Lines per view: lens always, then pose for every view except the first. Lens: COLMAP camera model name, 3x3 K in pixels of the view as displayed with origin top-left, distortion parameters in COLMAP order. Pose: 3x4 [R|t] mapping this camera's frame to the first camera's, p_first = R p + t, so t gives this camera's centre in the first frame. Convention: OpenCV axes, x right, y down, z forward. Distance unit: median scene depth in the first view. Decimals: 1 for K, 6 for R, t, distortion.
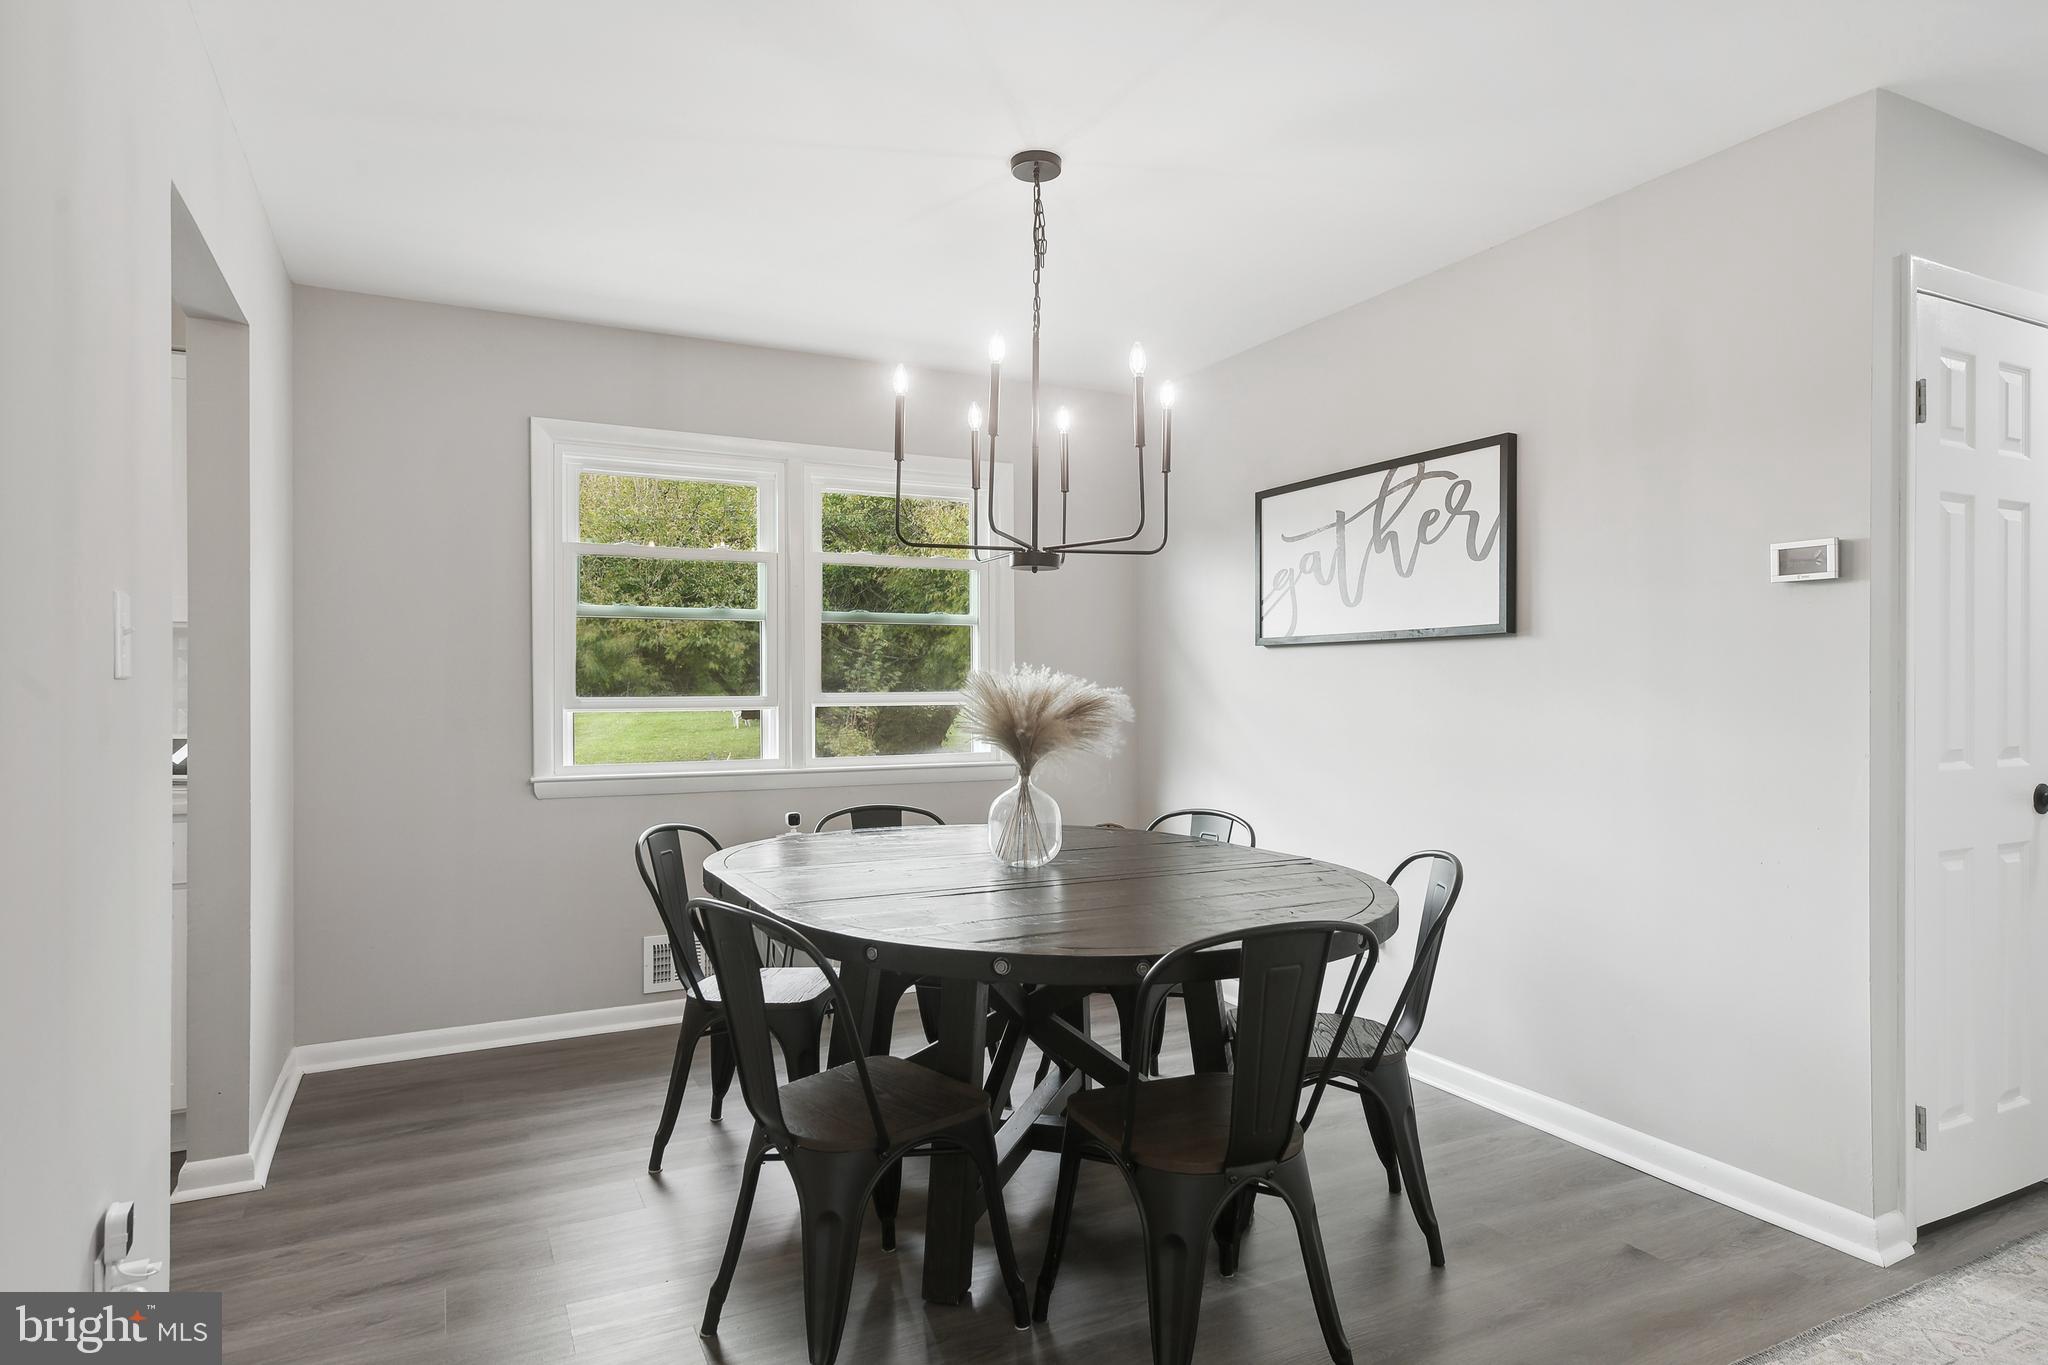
lens RADIAL K [[1171.4, 0, 1024.0], [0, 1171.4, 682.5], [0, 0, 1]] dist [-0.000267, -0.000178]
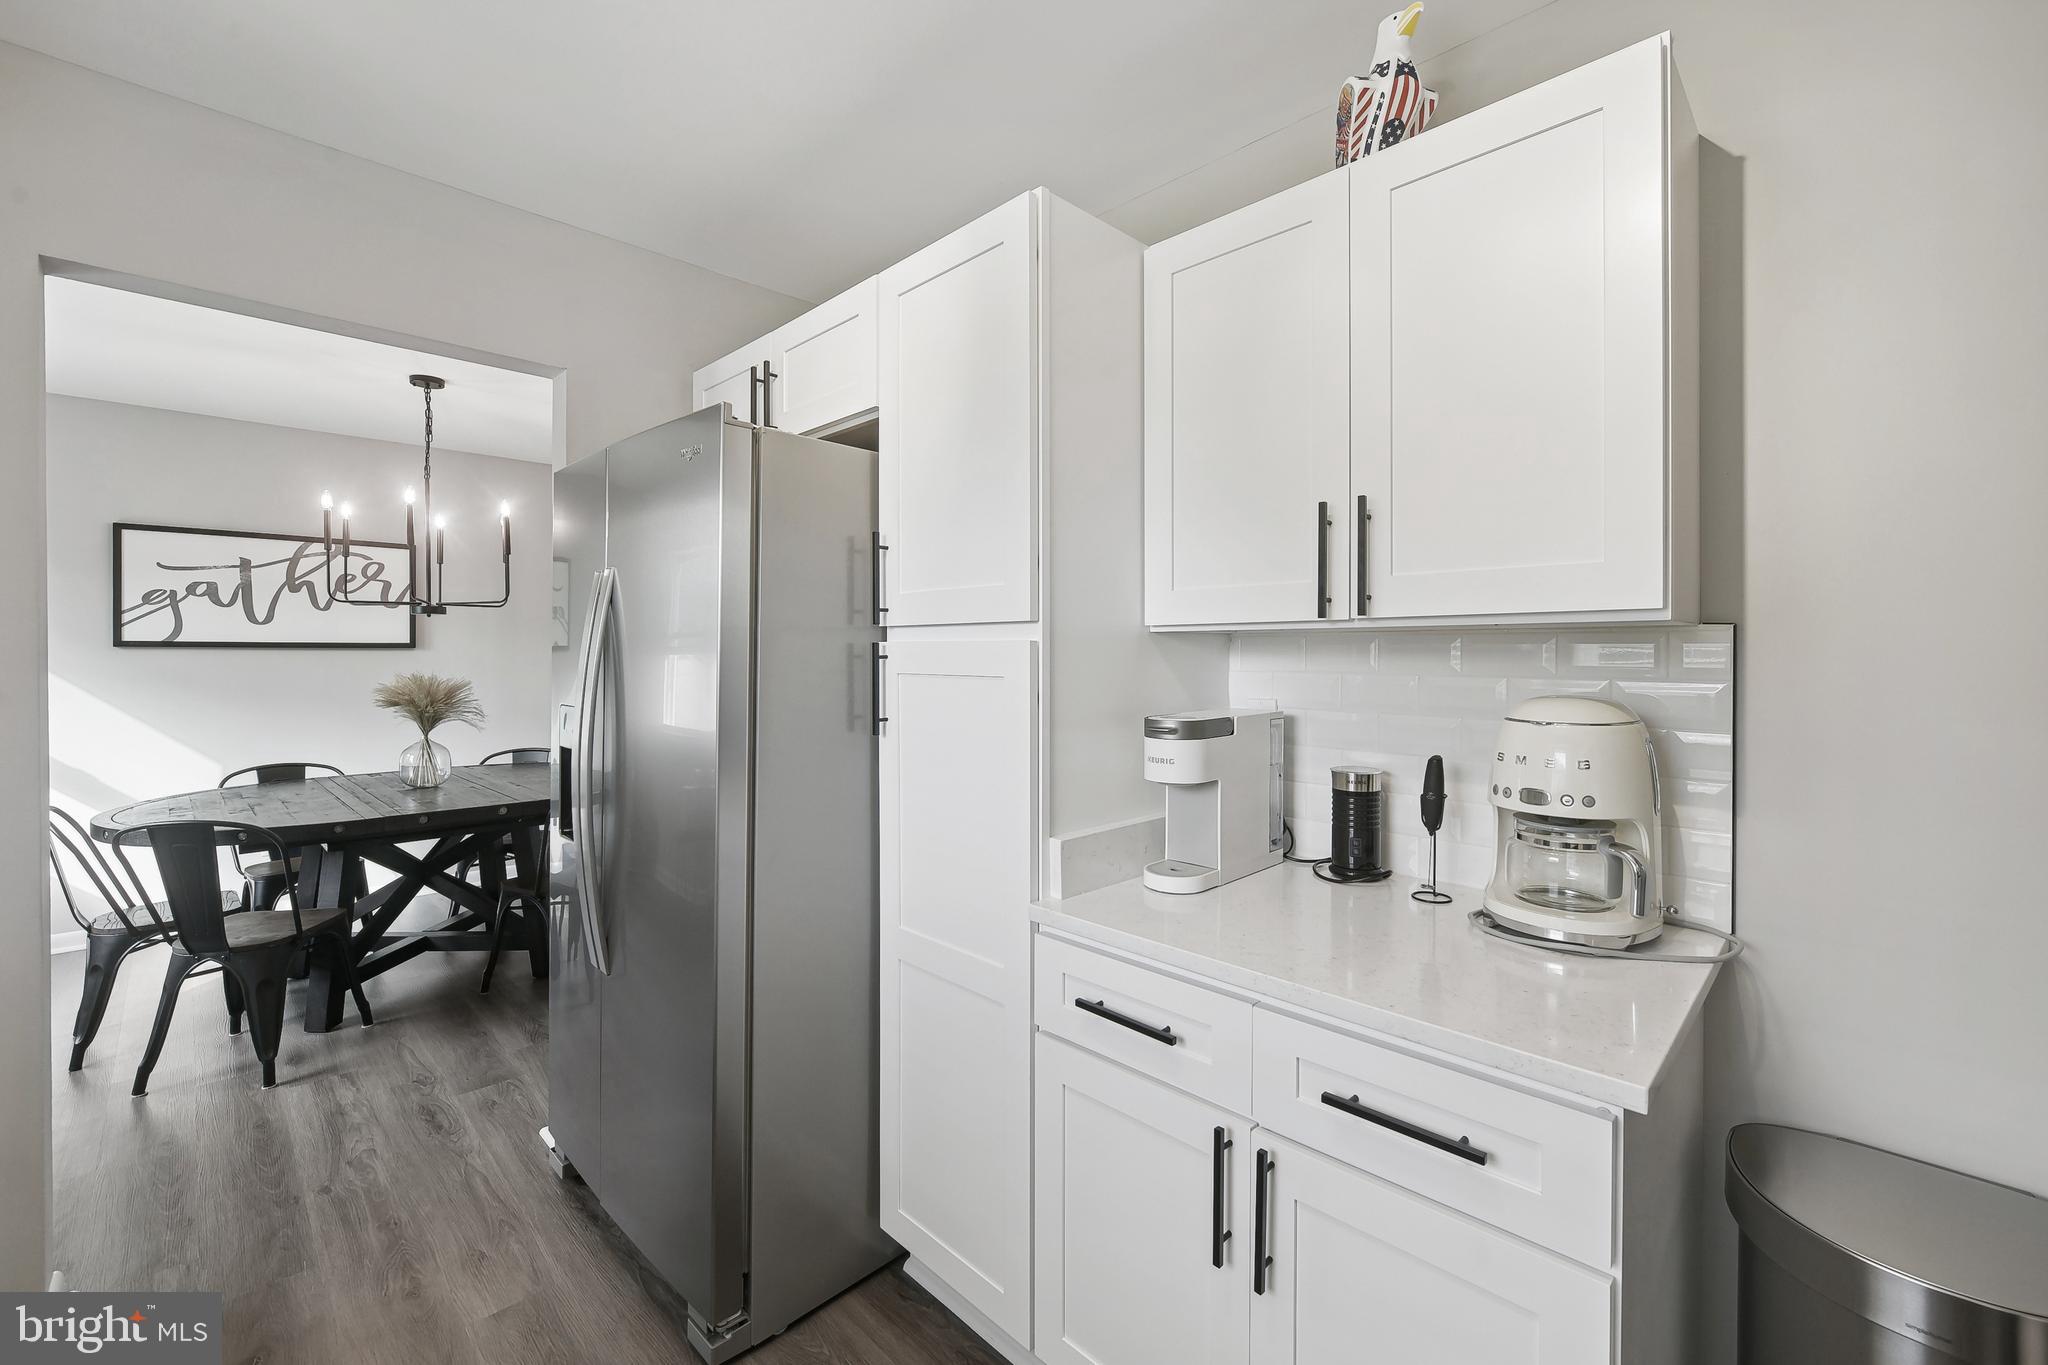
lens RADIAL K [[822.6, 0, 1031.8], [0, 822.6, 659.9], [0, 0, 1]] dist [-0.001106, -0.000159]
pose [[-0.294674, -0.000471, 0.955598, -1.071541], [-0.000878, 1.000000, 0.000222, -0.021706], [-0.955597, -0.000774, -0.294674, 0.384368]]
